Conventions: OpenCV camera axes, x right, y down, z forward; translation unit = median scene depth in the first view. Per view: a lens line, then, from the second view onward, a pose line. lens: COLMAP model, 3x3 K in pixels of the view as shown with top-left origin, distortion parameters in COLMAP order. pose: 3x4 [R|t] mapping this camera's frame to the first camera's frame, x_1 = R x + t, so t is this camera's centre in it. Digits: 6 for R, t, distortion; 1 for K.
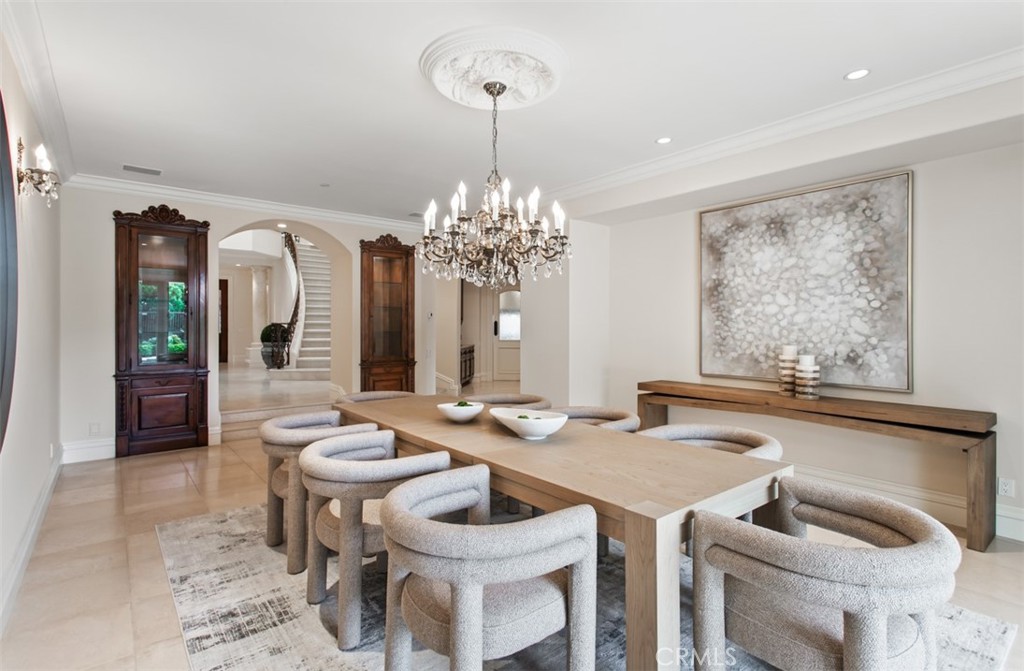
lens RADIAL K [[503.6, 0, 508.5], [0, 503.6, 332.0], [0, 0, 1]] dist [-0.004399, -0.000202]
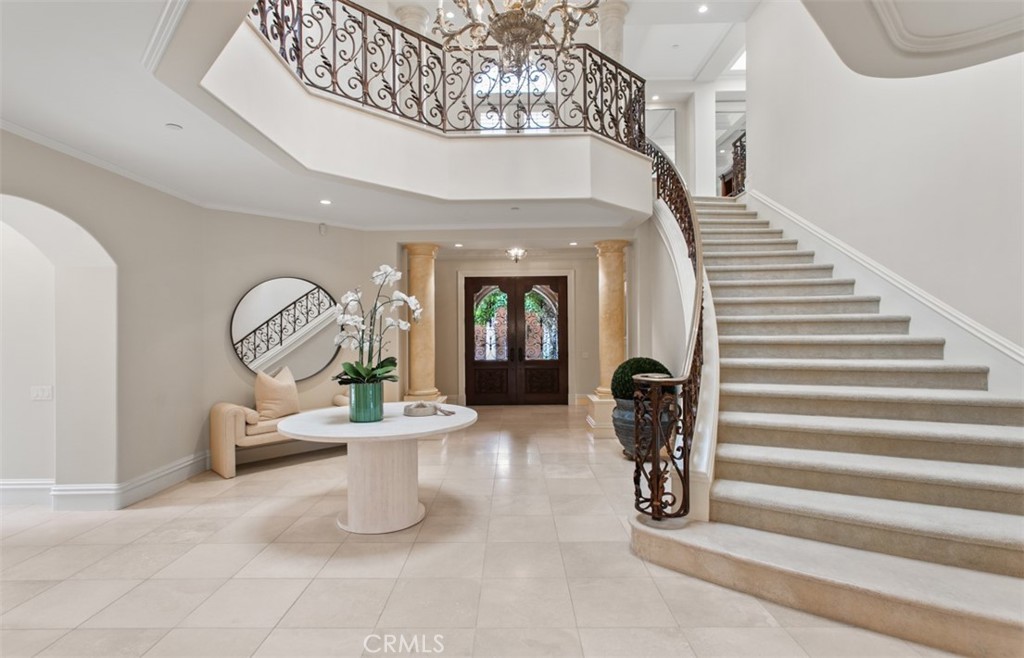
lens RADIAL K [[503.6, 0, 508.7], [0, 503.6, 330.5], [0, 0, 1]] dist [-0.004399, -0.000202]
pose [[0.778571, -0.009212, -0.627489, -0.255027], [0.004173, 0.999946, -0.009502, -0.035305], [0.627543, 0.004780, 0.778567, 0.537258]]
